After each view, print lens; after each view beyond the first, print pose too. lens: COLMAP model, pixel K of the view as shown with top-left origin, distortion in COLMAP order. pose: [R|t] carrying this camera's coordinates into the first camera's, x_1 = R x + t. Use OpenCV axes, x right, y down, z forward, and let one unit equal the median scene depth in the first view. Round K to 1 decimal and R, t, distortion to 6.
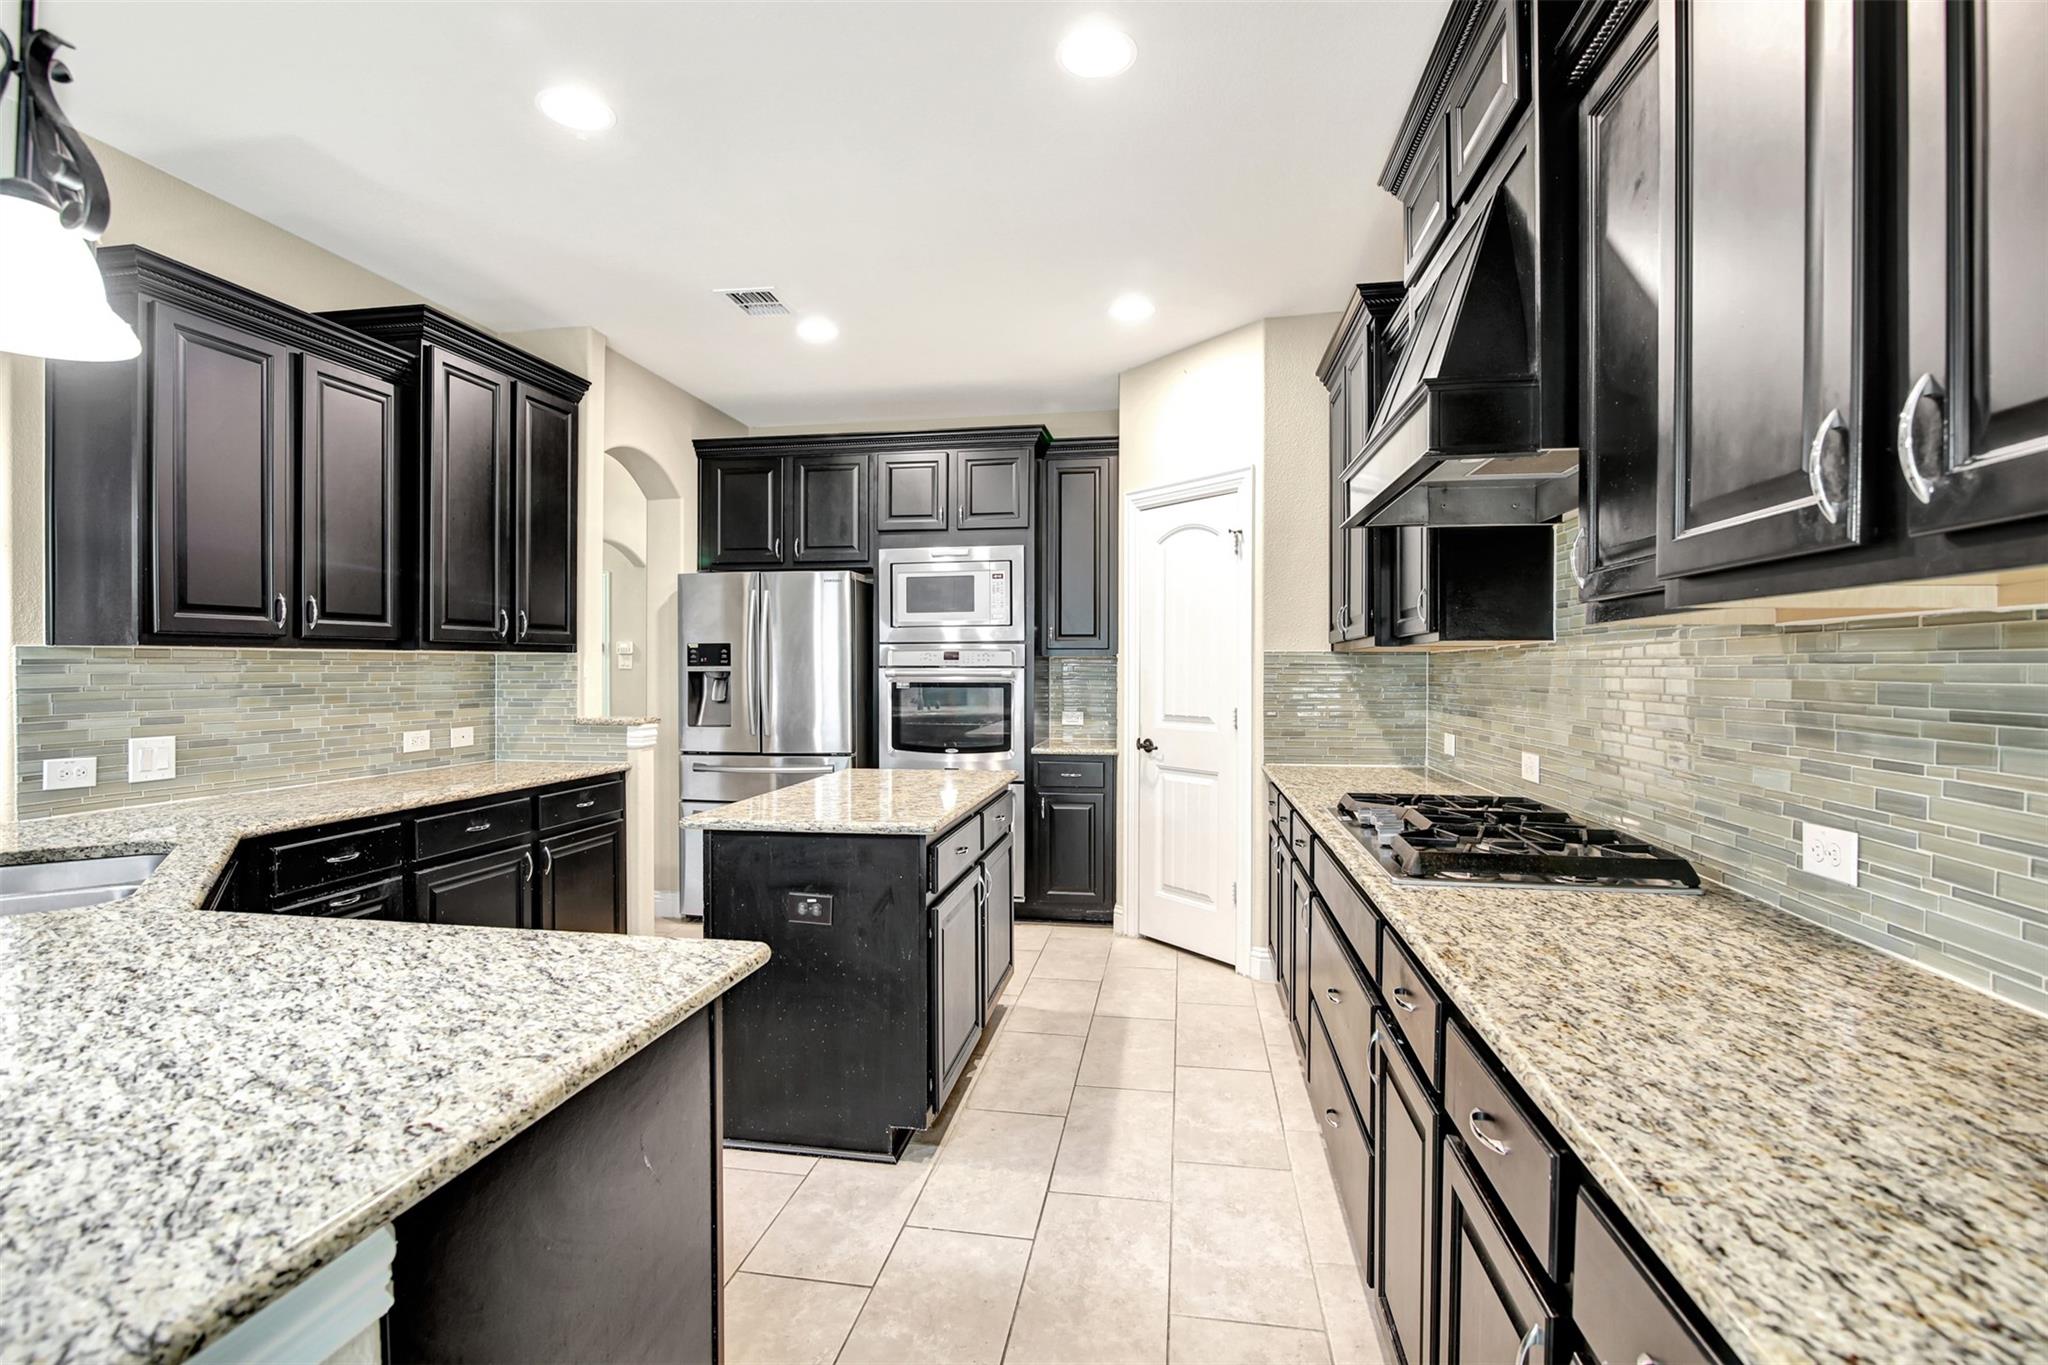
lens RADIAL K [[964.2, 0, 1017.5], [0, 964.2, 666.7], [0, 0, 1]] dist [-0.001457, -0.000019]
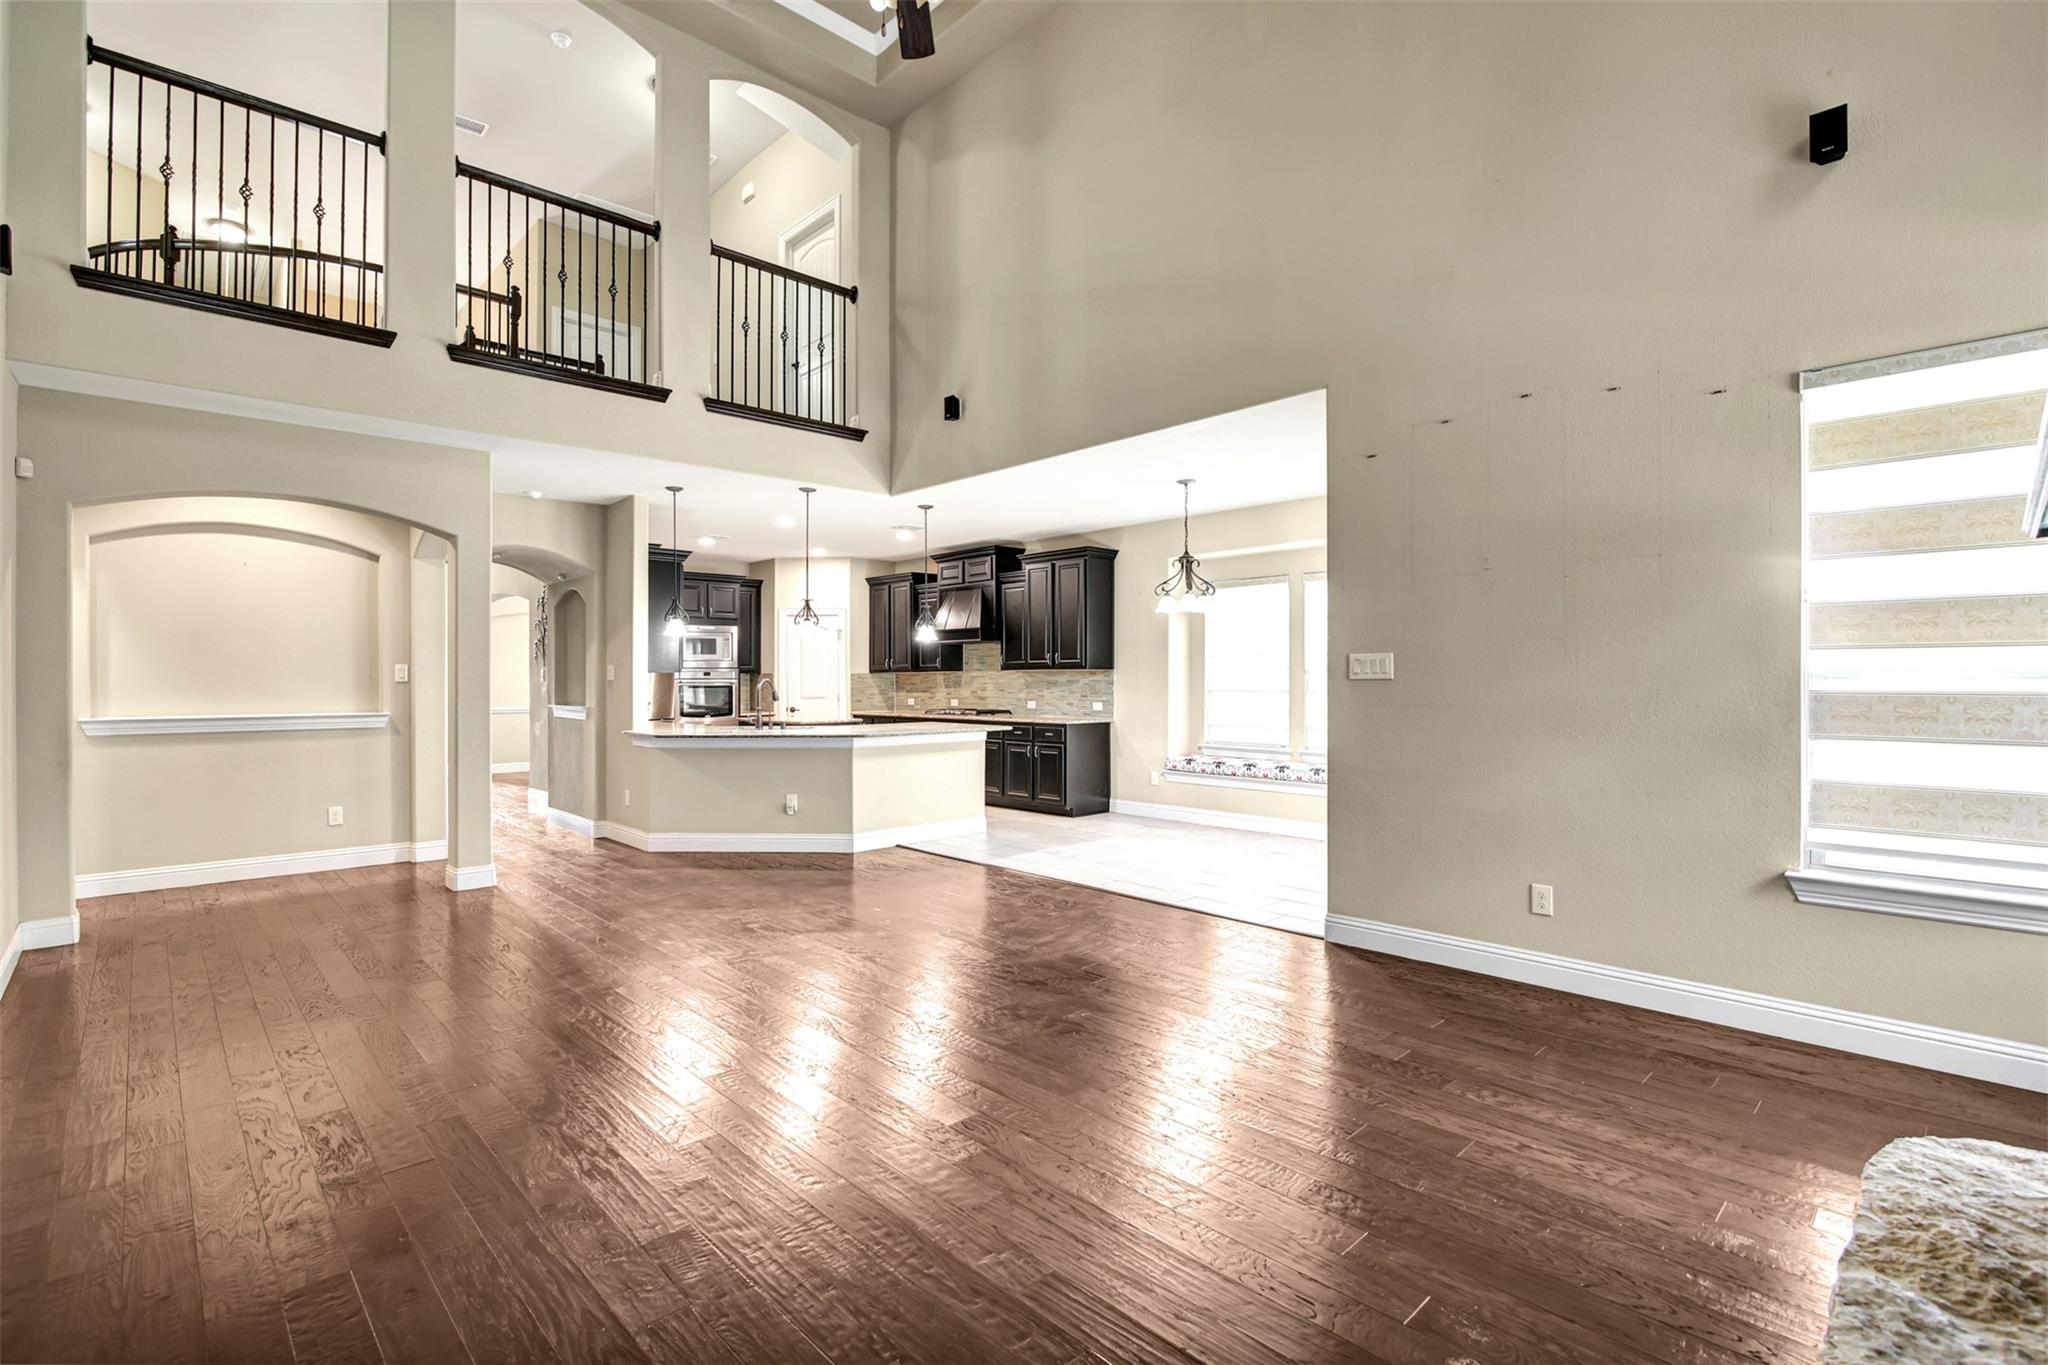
lens RADIAL K [[964.2, 0, 1017.5], [0, 964.2, 666.7], [0, 0, 1]] dist [-0.001457, -0.000019]
pose [[0.611839, 0.006456, 0.790956, -1.697891], [0.004458, 0.999923, -0.011610, 0.001571], [-0.790970, 0.010629, 0.611763, -1.138819]]
